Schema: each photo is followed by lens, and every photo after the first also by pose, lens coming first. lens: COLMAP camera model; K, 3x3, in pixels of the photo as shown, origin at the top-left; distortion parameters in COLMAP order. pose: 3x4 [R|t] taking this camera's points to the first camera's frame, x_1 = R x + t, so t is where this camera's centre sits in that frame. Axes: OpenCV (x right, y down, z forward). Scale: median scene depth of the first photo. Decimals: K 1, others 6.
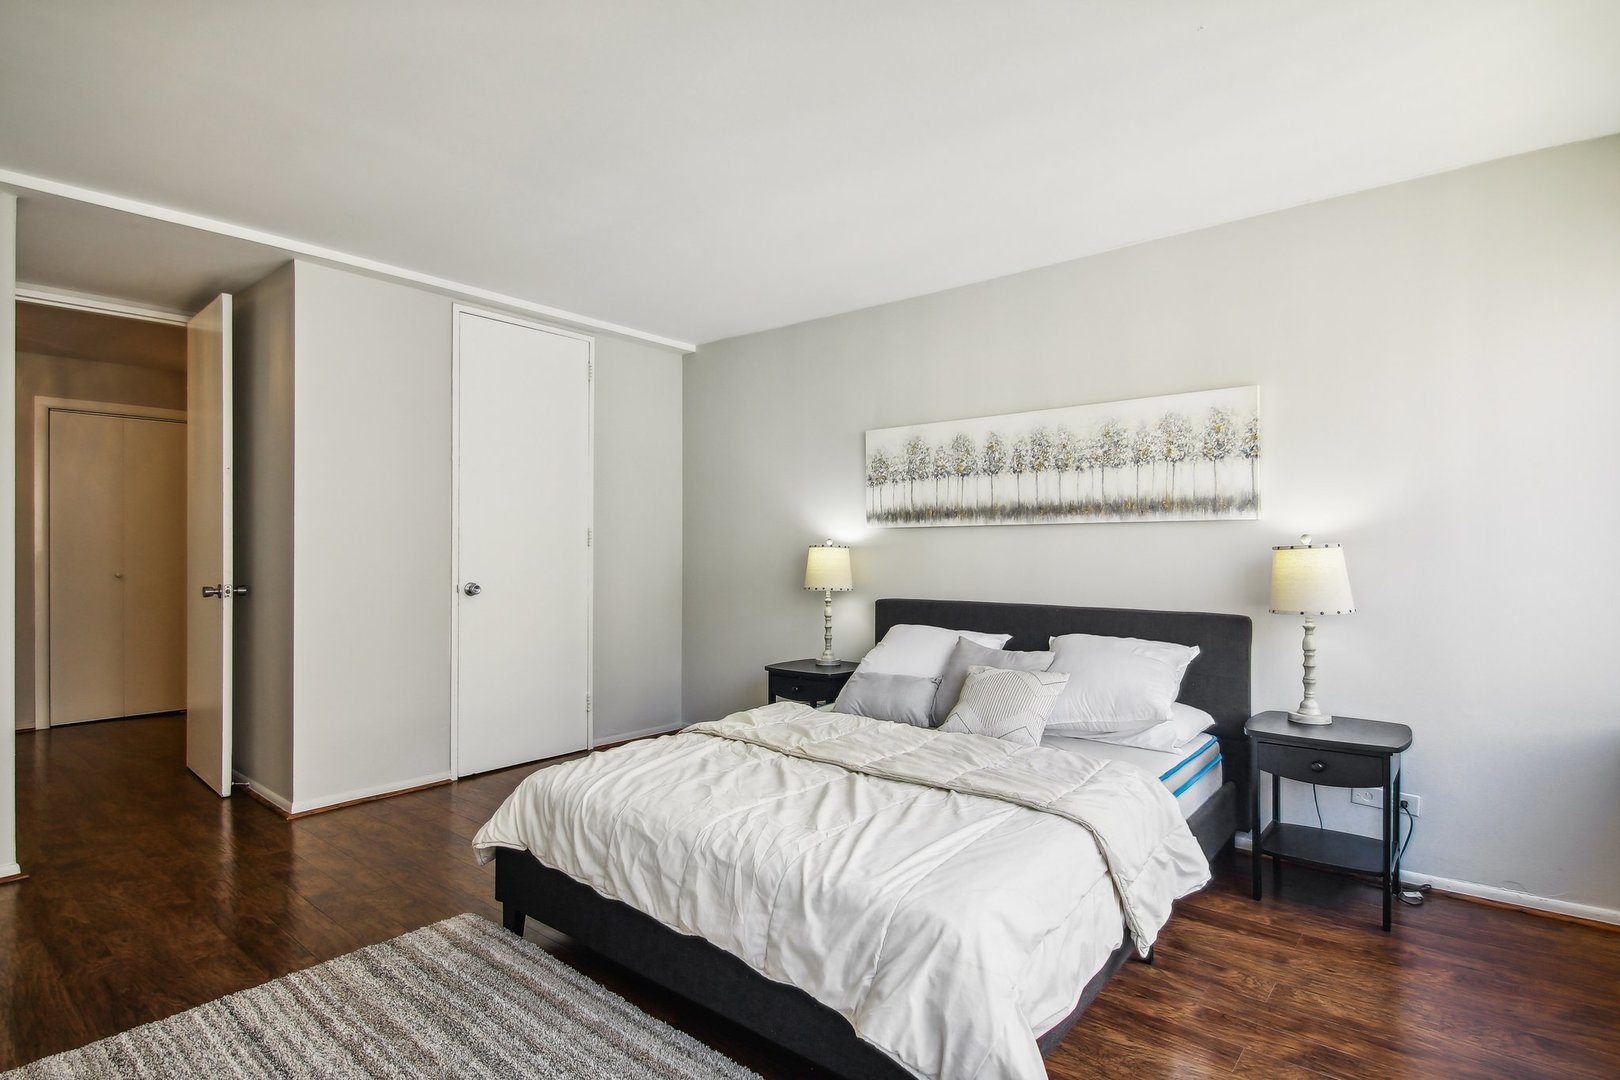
lens RADIAL K [[799.0, 0, 812.2], [0, 799.0, 550.2], [0, 0, 1]] dist [-0.000059, -0.000334]
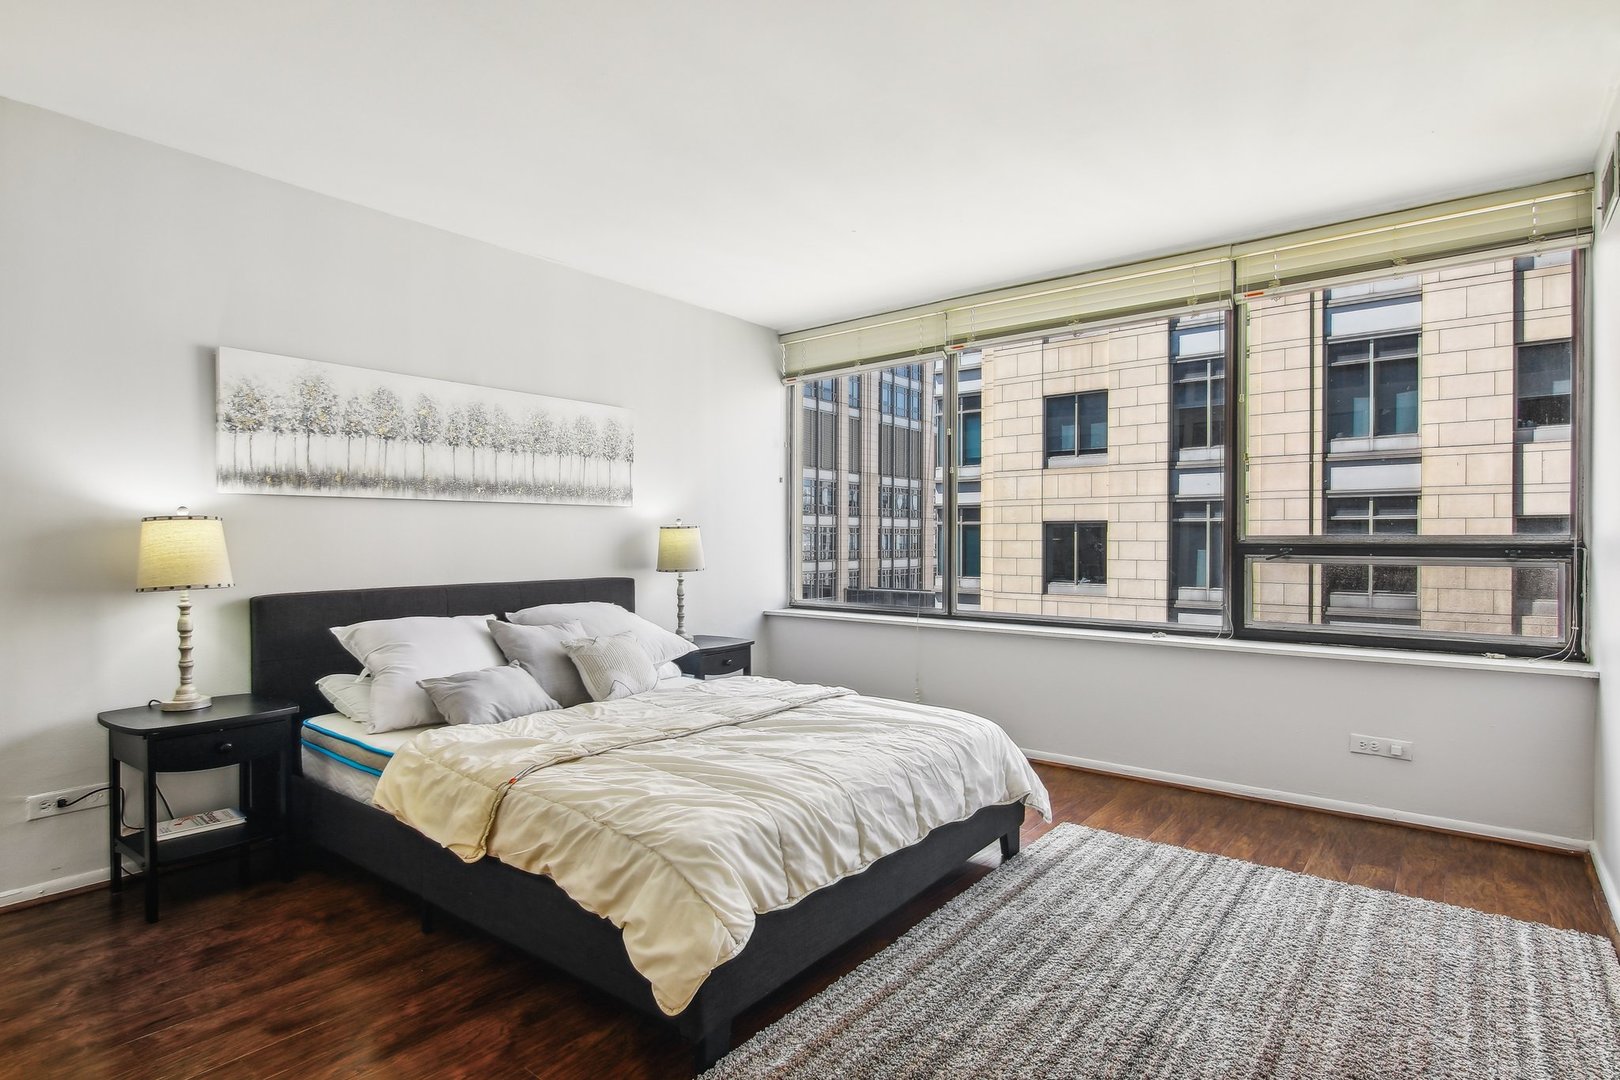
lens RADIAL K [[827.6, 0, 805.0], [0, 827.6, 525.1], [0, 0, 1]] dist [0.000450, -0.001258]
pose [[-0.022336, 0.004693, 0.999739, -0.677927], [-0.009877, 0.999939, -0.004914, -0.001998], [-0.999702, -0.009984, -0.022289, 0.564456]]
